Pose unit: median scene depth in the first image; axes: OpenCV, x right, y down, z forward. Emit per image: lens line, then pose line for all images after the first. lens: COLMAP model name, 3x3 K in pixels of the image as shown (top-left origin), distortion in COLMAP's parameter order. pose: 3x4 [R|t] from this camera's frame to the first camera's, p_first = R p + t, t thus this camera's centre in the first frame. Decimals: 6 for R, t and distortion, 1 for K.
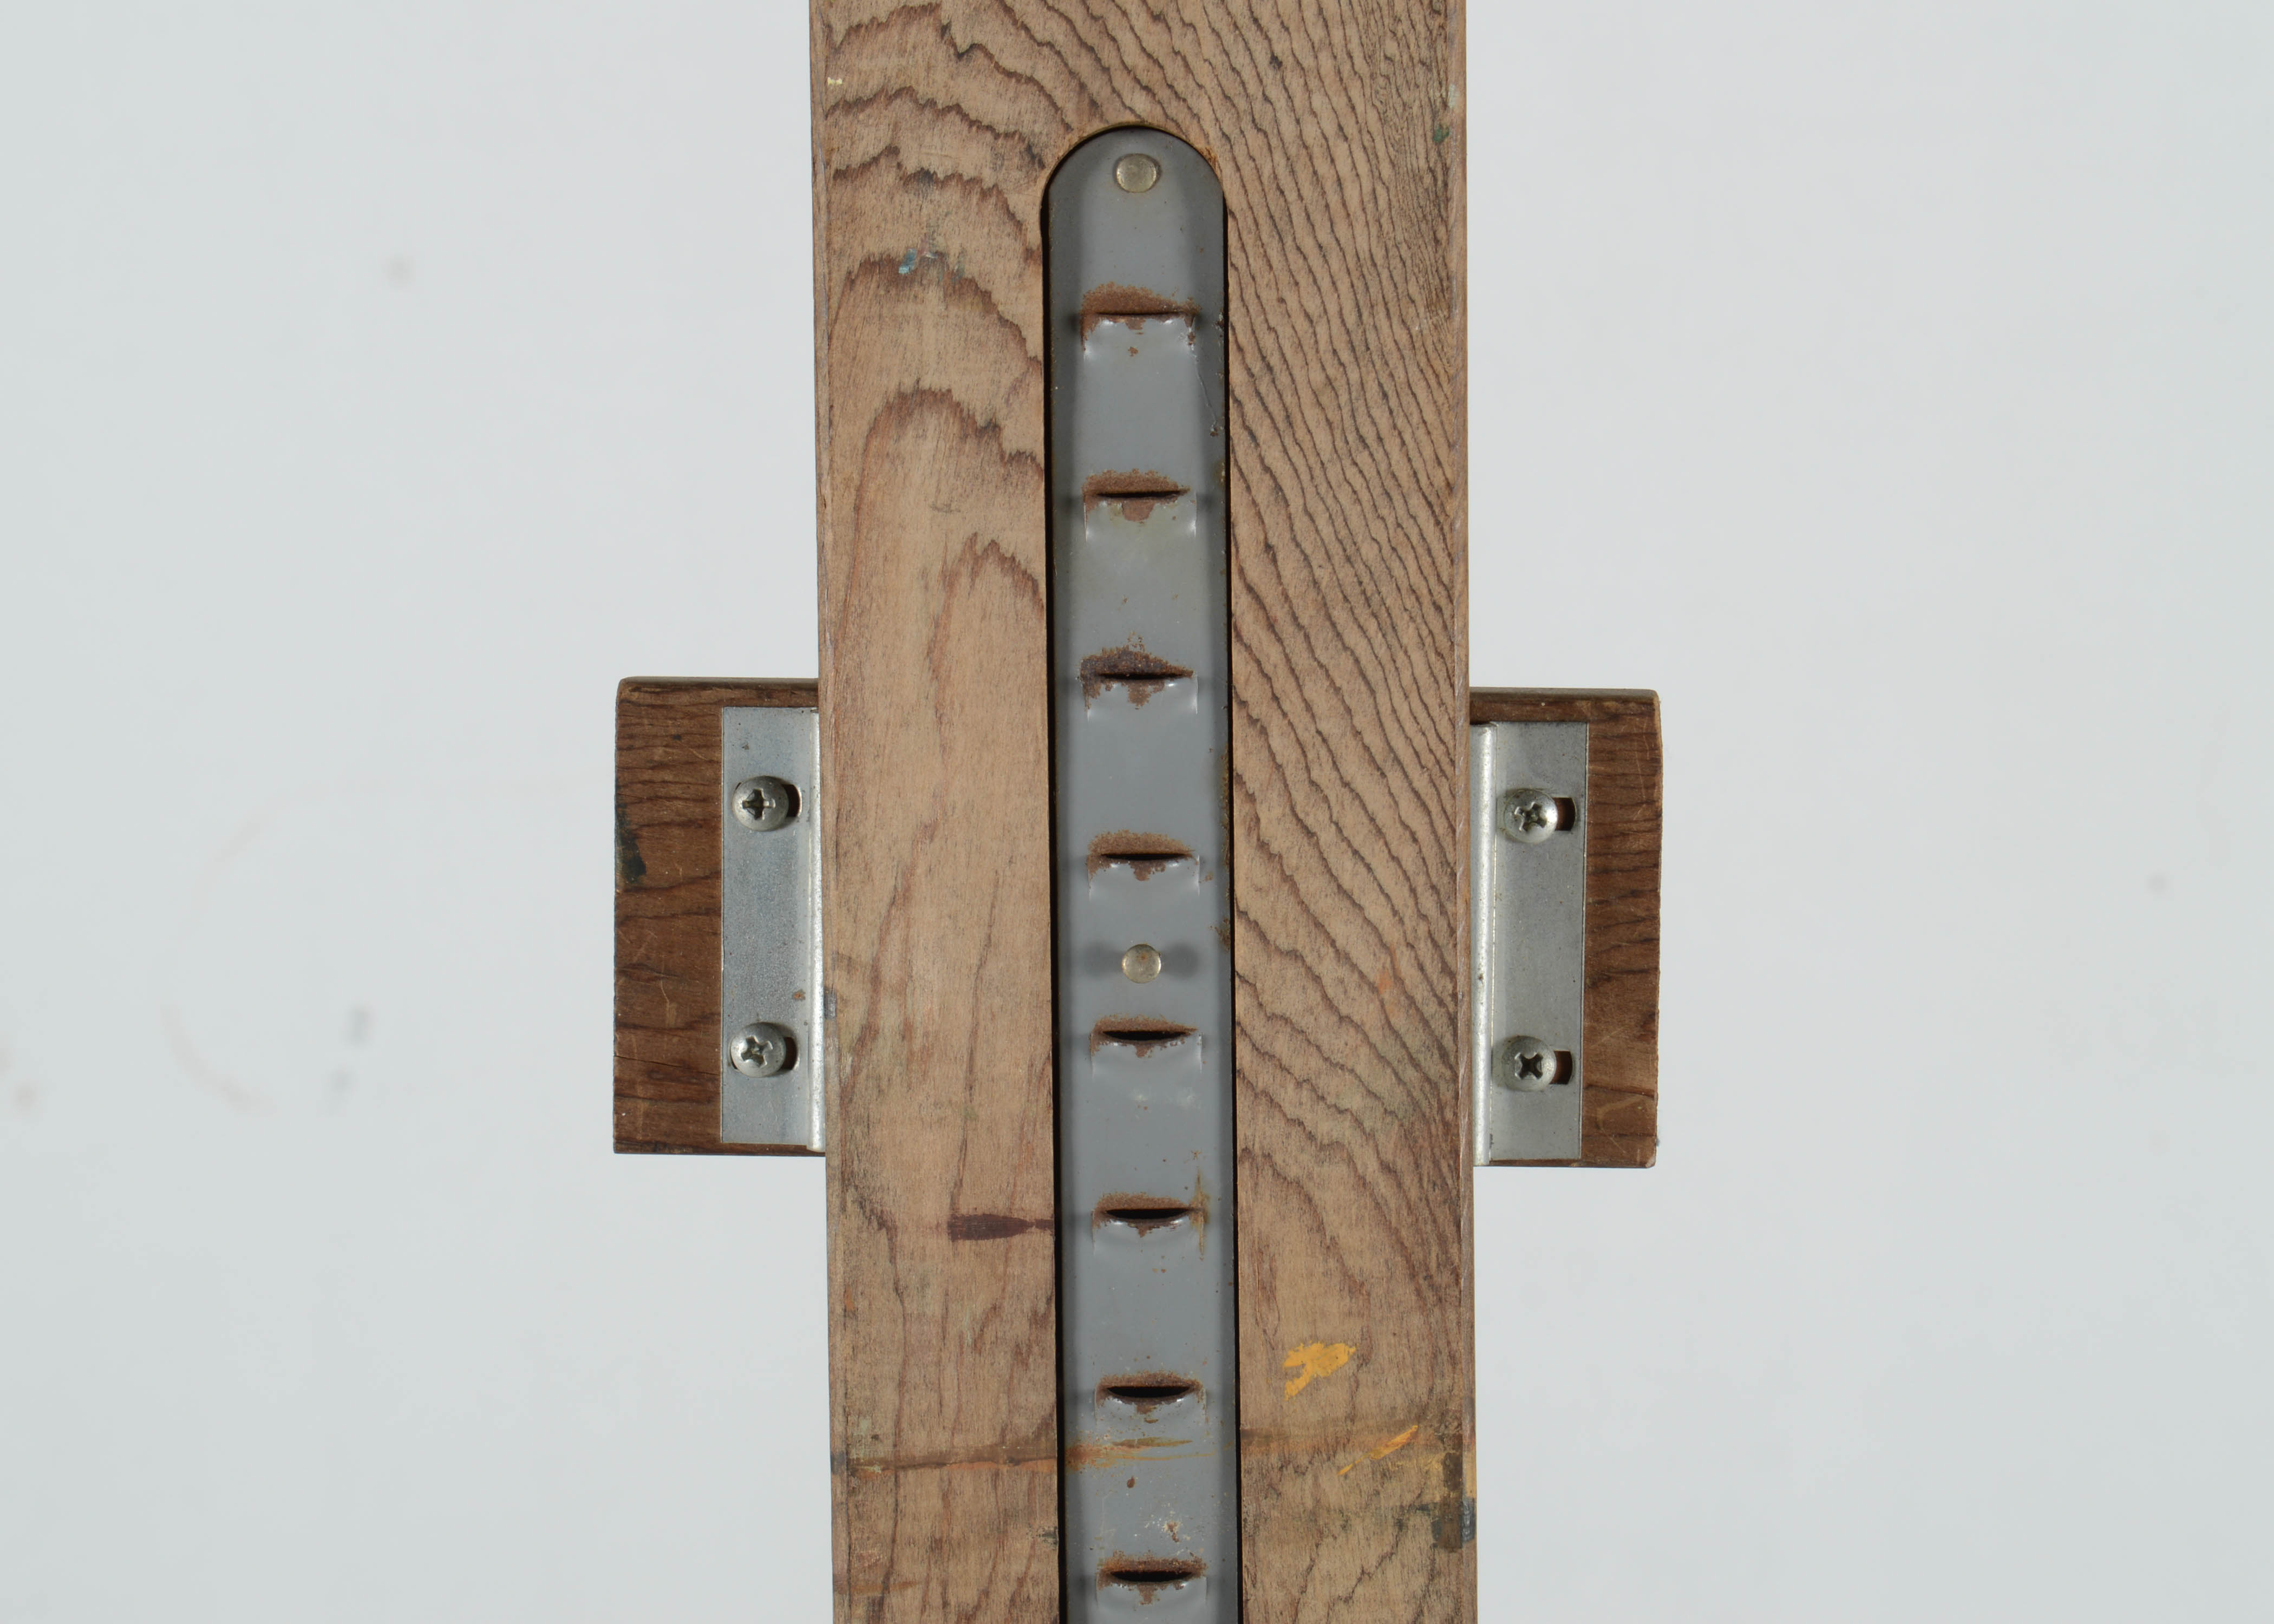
lens RADIAL K [[5412.3, 0, 1137.0], [0, 5412.3, 812.0], [0, 0, 1]] dist [0.068244, -0.080420]
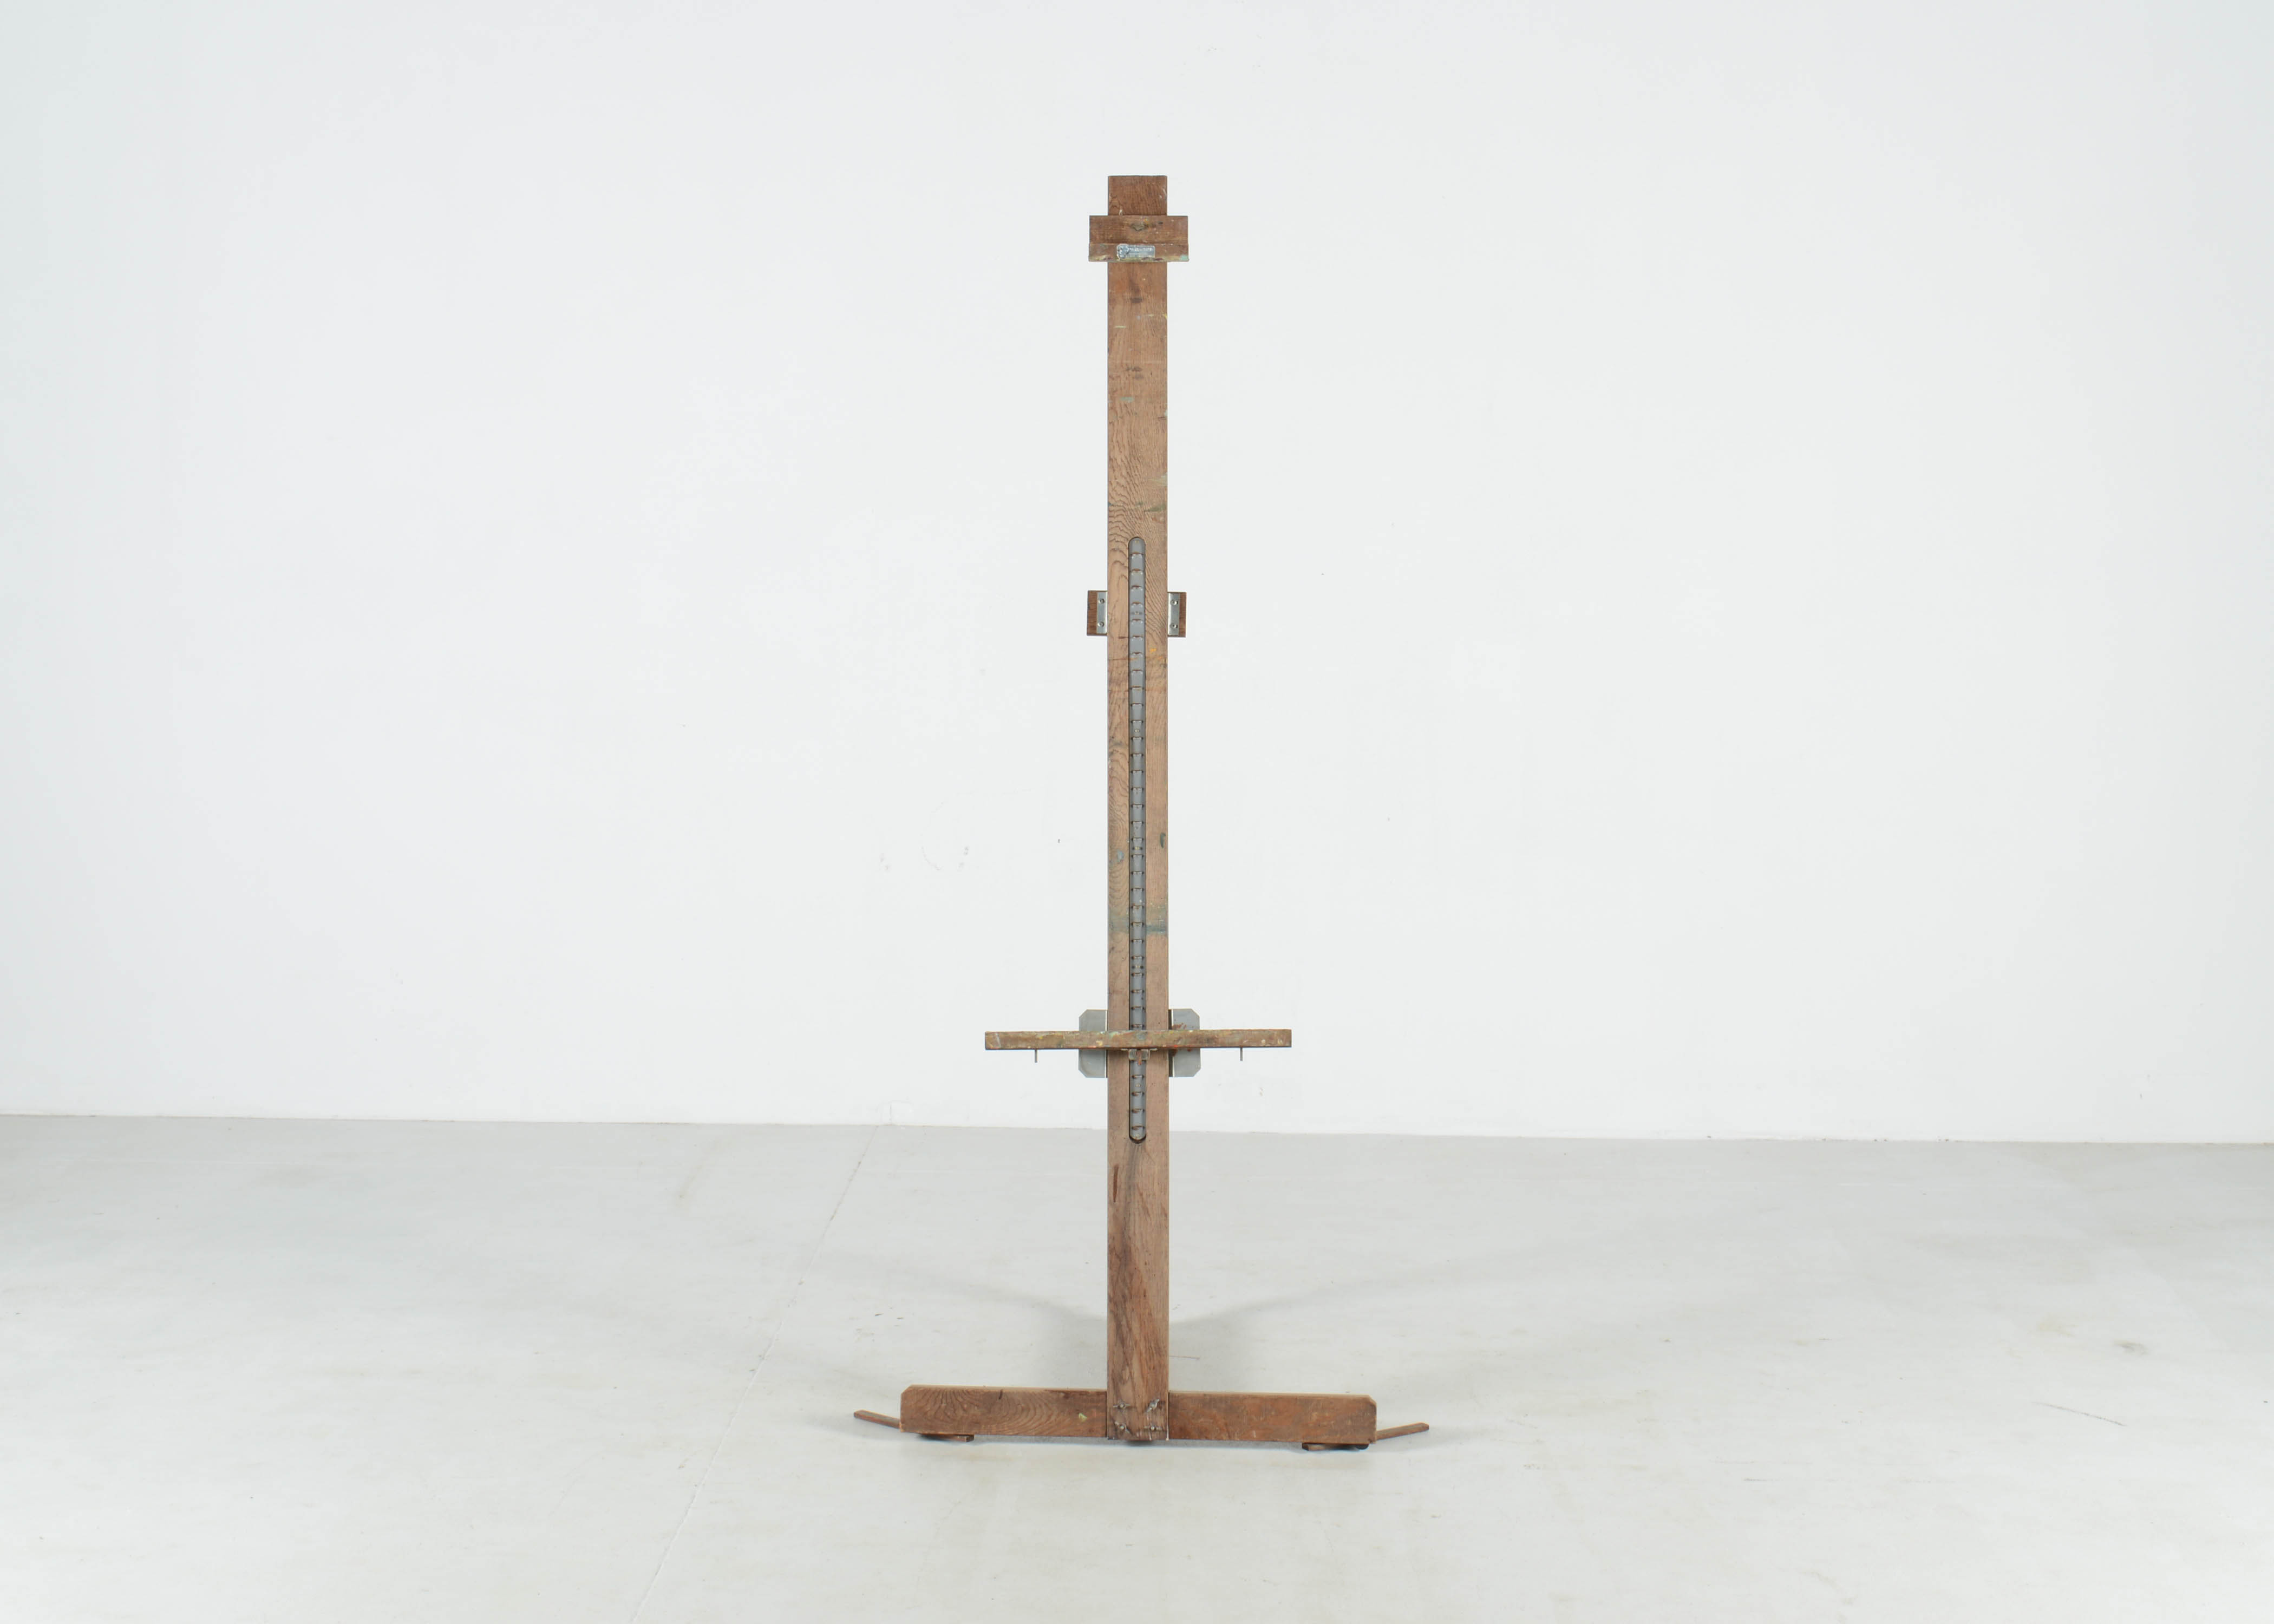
lens RADIAL K [[3230.0, 0, 1137.0], [0, 3230.0, 812.0], [0, 0, 1]] dist [0.012366, 0.003907]
pose [[0.999784, 0.009068, -0.018710, 0.124999], [-0.011758, 0.988753, -0.149093, 1.374646], [0.017147, 0.149281, 0.988646, -5.292720]]
